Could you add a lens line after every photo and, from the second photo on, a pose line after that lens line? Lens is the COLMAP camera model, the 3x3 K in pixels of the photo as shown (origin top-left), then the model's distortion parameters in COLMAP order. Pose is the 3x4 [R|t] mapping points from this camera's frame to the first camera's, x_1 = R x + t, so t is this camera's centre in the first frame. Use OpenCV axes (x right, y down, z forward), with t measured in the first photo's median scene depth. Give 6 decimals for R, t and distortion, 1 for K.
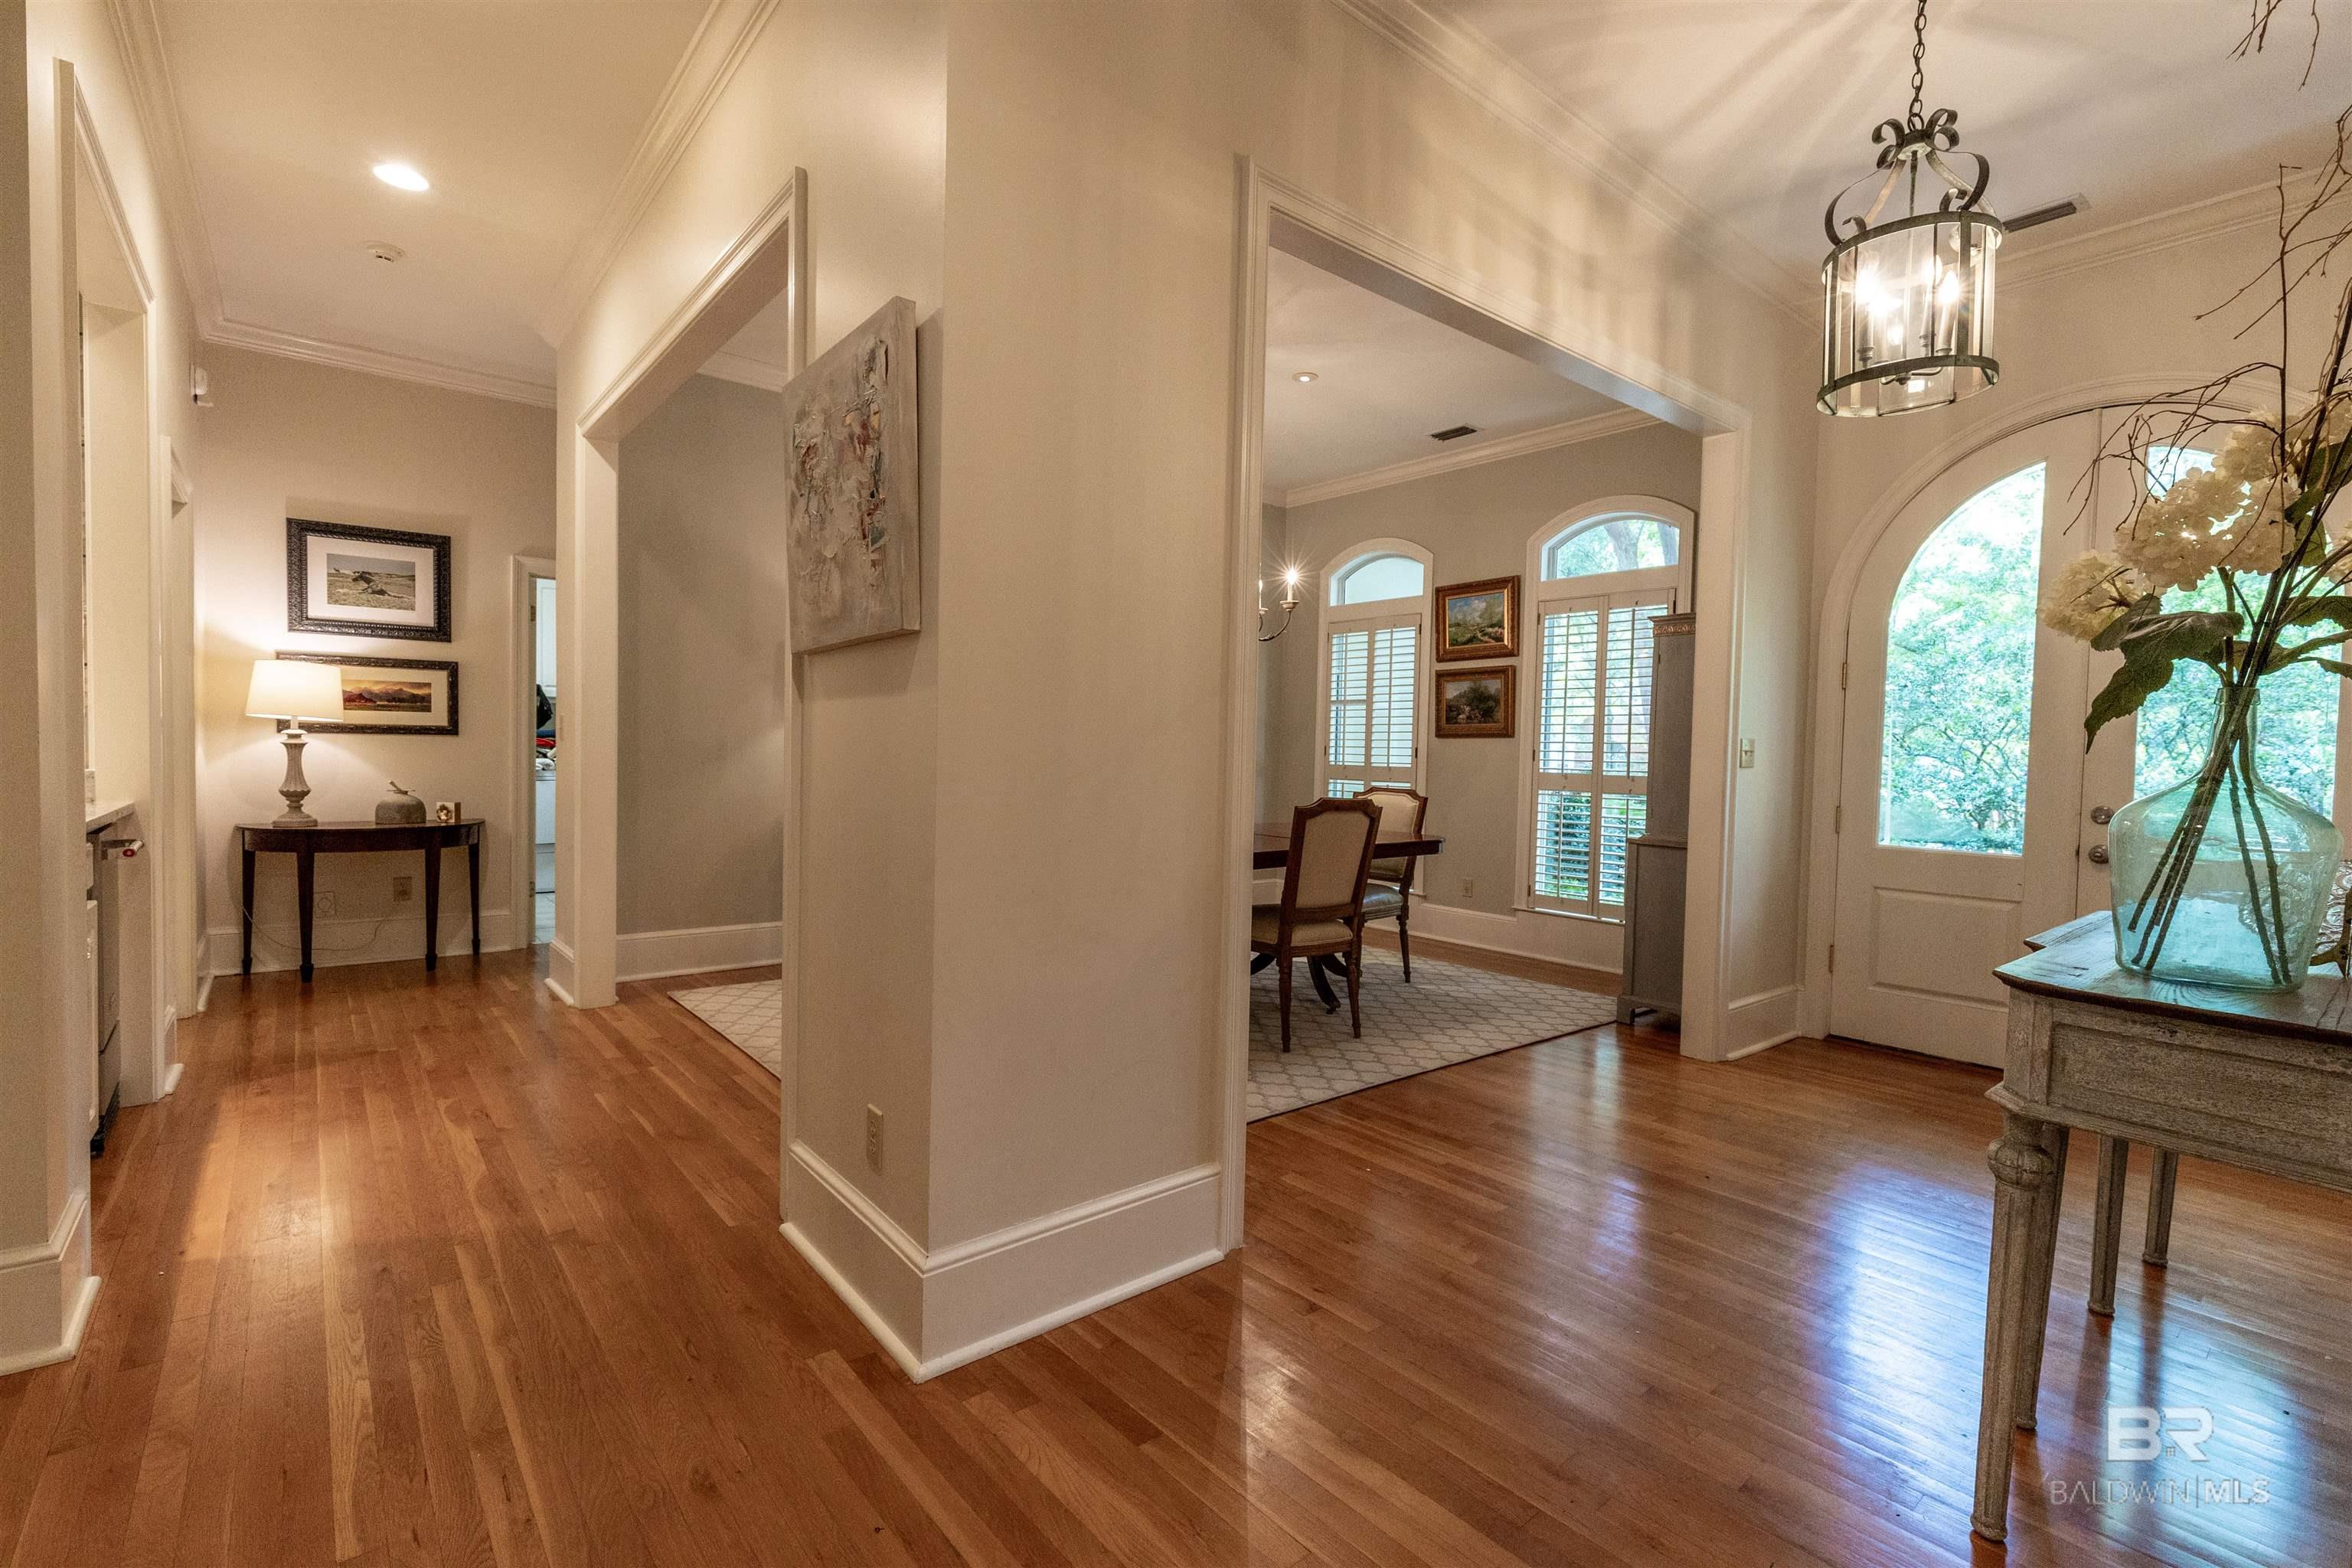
lens RADIAL K [[1071.9, 0, 1173.5], [0, 1071.9, 774.8], [0, 0, 1]] dist [0.008675, 0.000174]
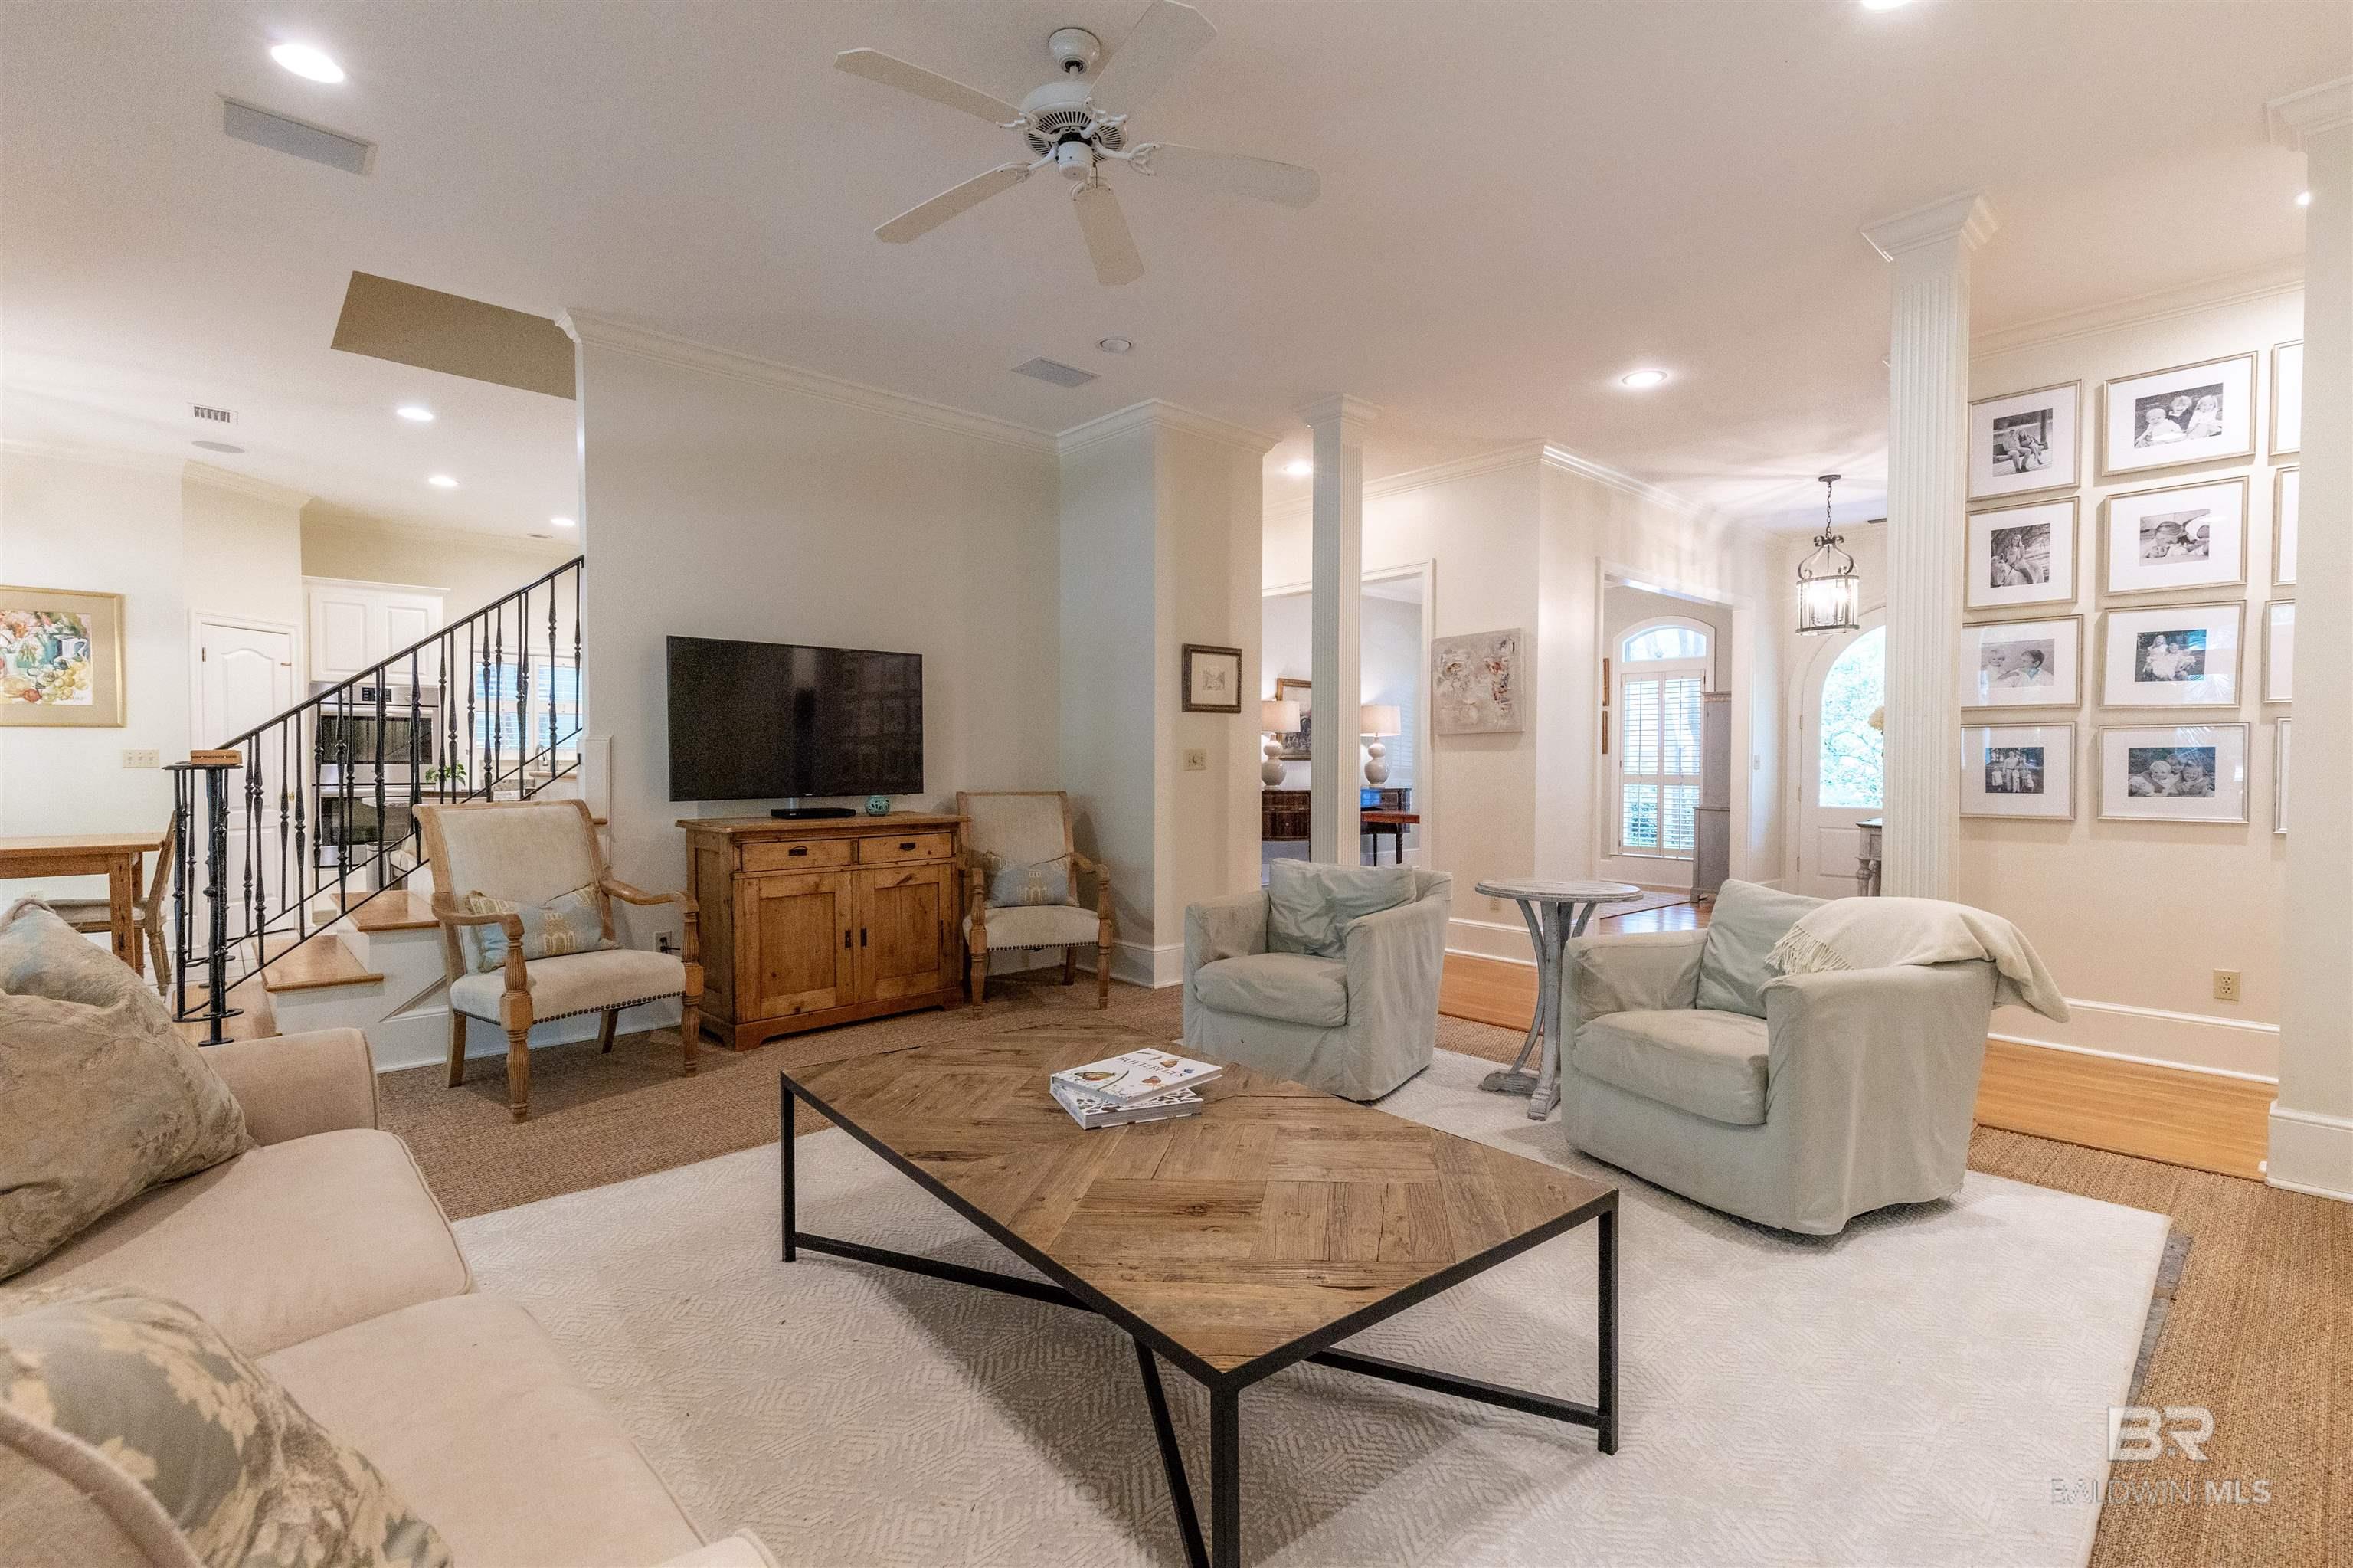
lens RADIAL K [[1072.4, 0, 1170.4], [0, 1072.4, 775.7], [0, 0, 1]] dist [0.008675, 0.000174]
pose [[0.998748, -0.021922, 0.044958, -0.707915], [0.022358, 0.999707, -0.009227, 0.000274], [-0.044743, 0.010221, 0.998946, -1.044792]]
